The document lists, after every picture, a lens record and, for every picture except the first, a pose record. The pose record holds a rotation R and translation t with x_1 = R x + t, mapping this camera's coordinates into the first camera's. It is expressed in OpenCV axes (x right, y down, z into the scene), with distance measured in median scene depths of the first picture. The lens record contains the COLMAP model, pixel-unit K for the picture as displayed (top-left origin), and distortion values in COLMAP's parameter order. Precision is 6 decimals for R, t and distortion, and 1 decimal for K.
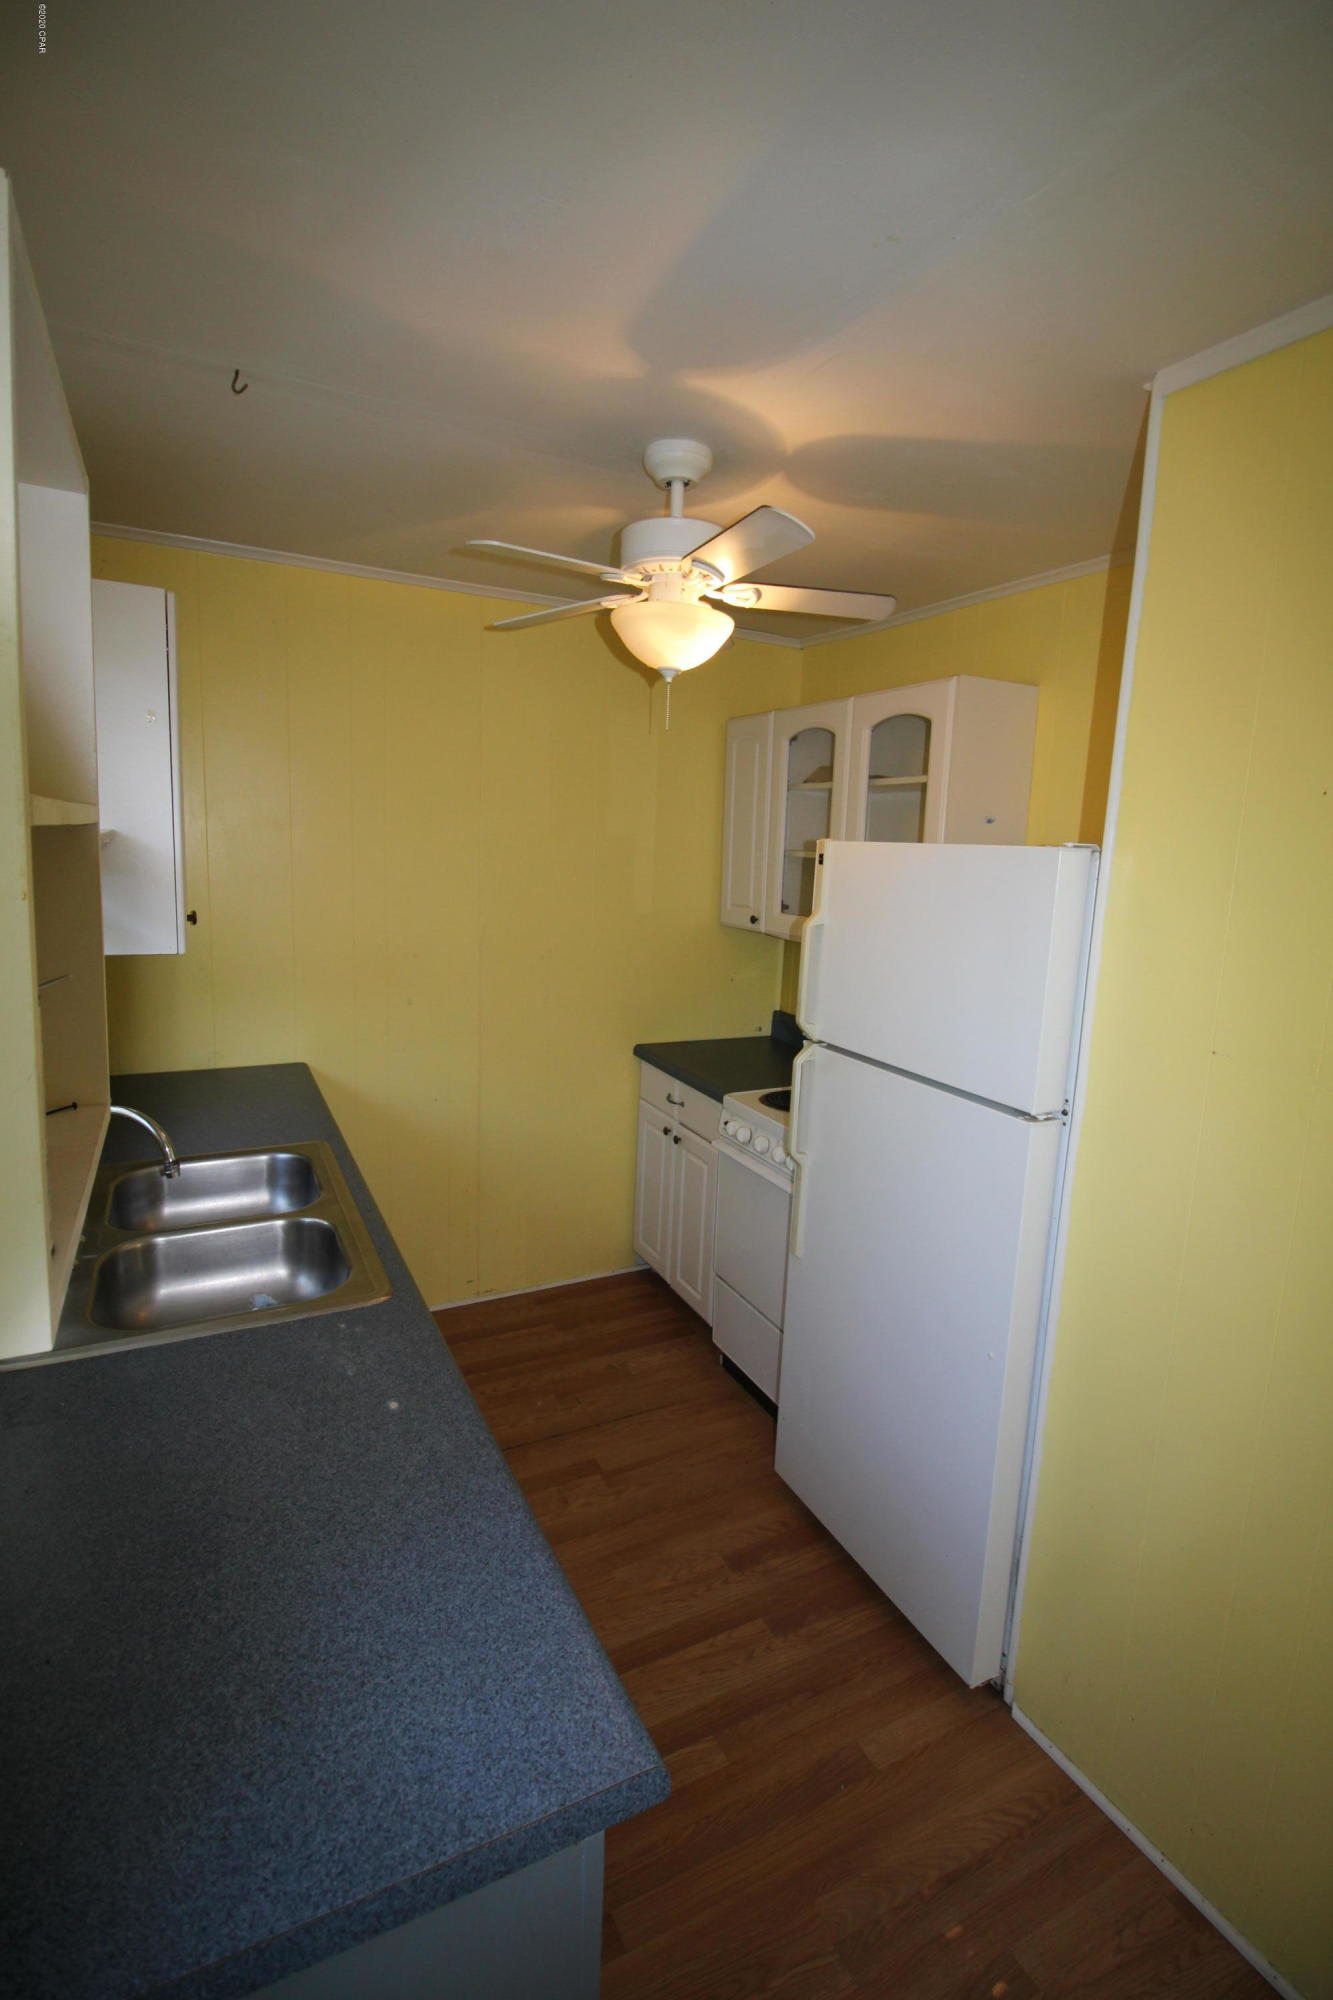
lens RADIAL K [[936.6, 0, 678.7], [0, 936.6, 989.0], [0, 0, 1]] dist [0.002960, -0.013156]
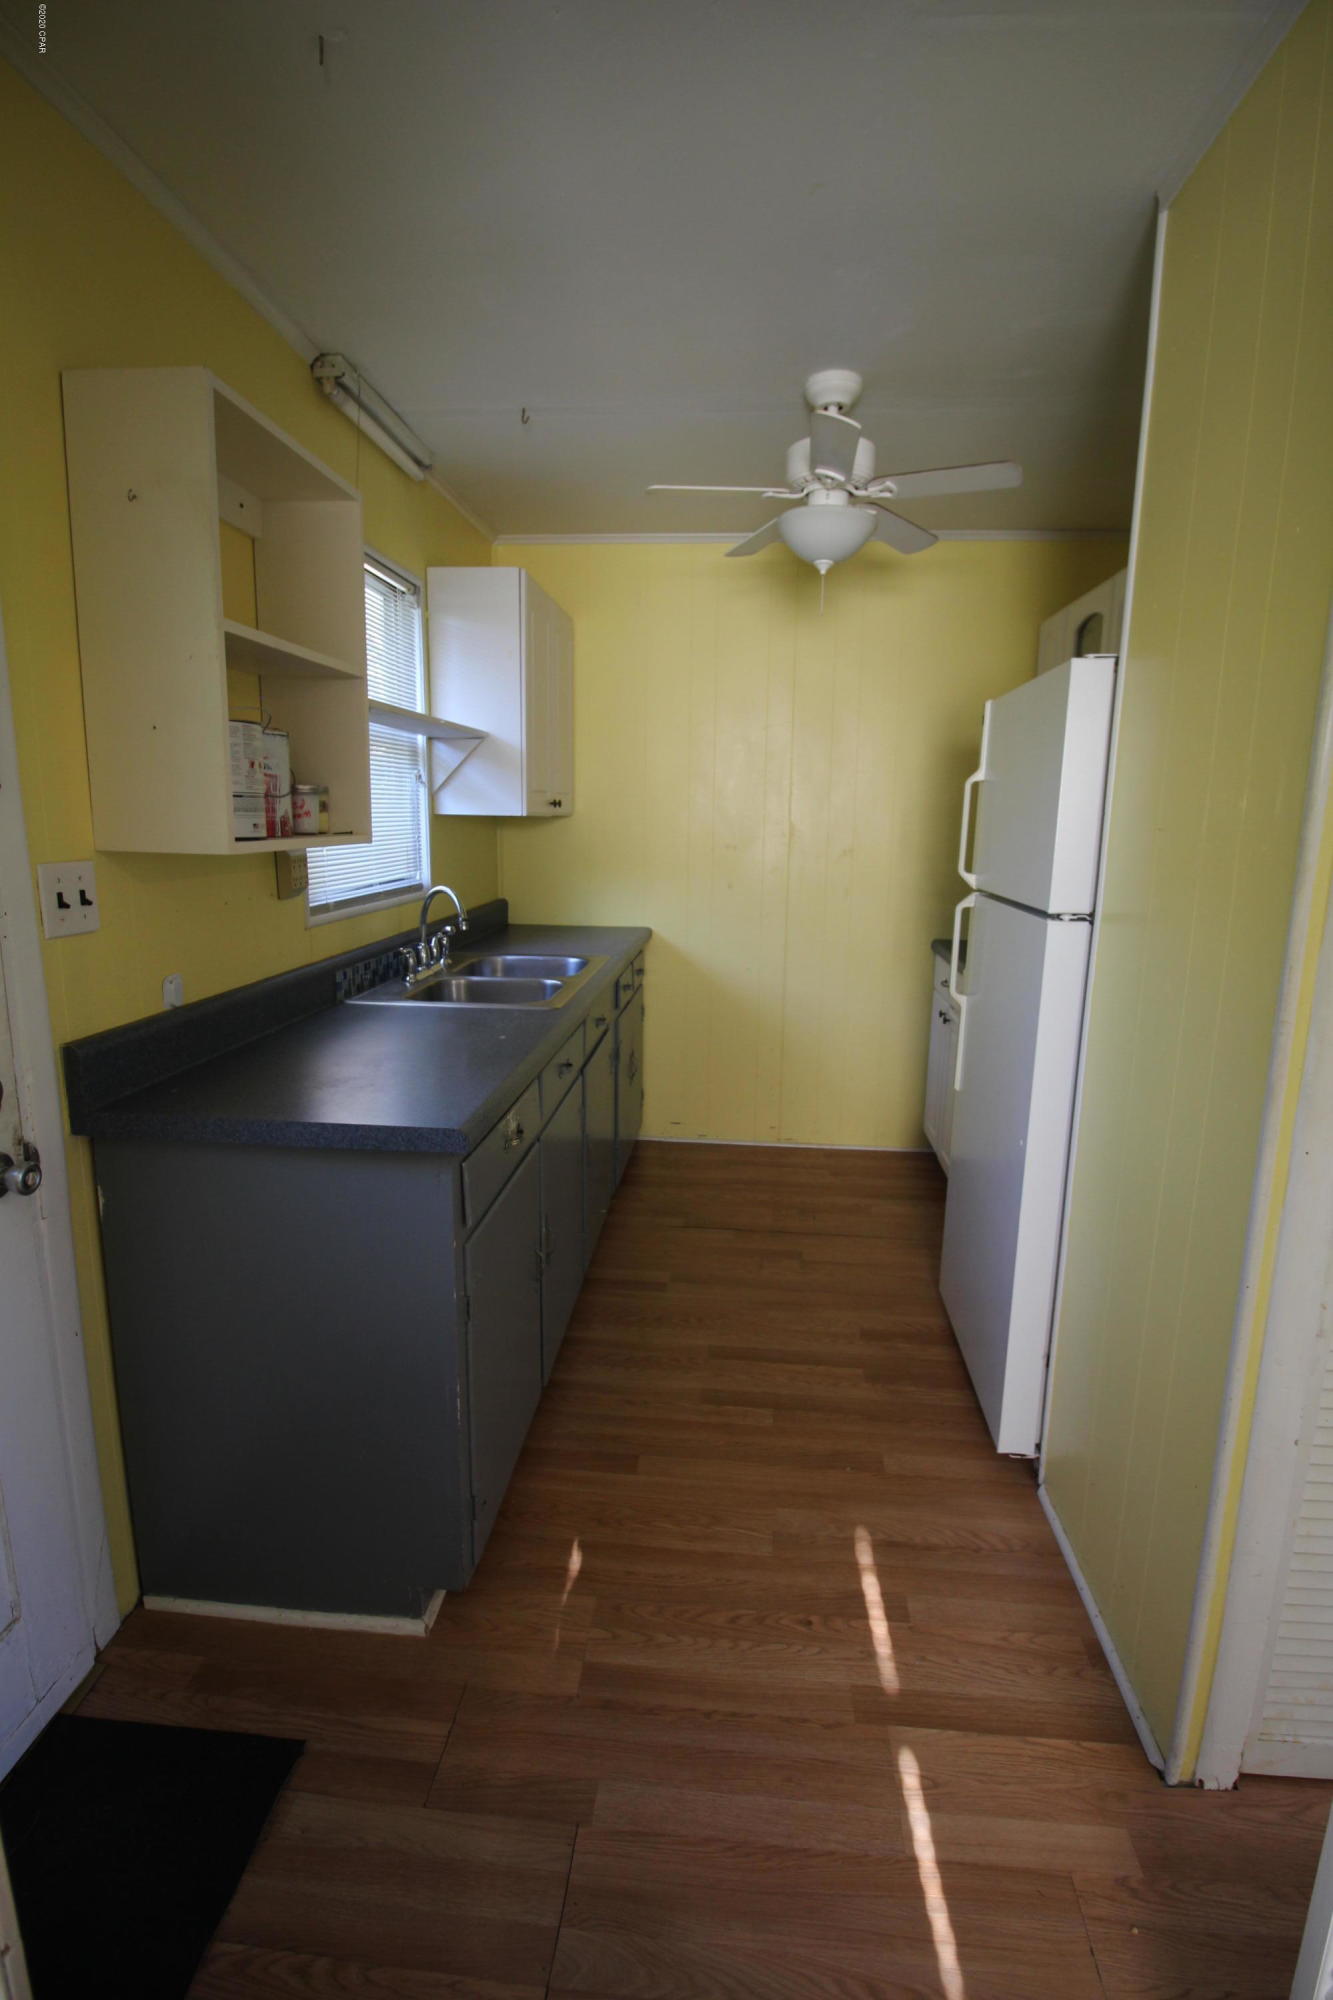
lens RADIAL K [[936.6, 0, 678.7], [0, 936.6, 989.0], [0, 0, 1]] dist [0.002960, -0.013156]
pose [[0.842139, 0.069447, -0.534769, 0.515470], [-0.064785, 0.997520, 0.027519, 0.188993], [0.535354, 0.011470, 0.844550, -0.128399]]
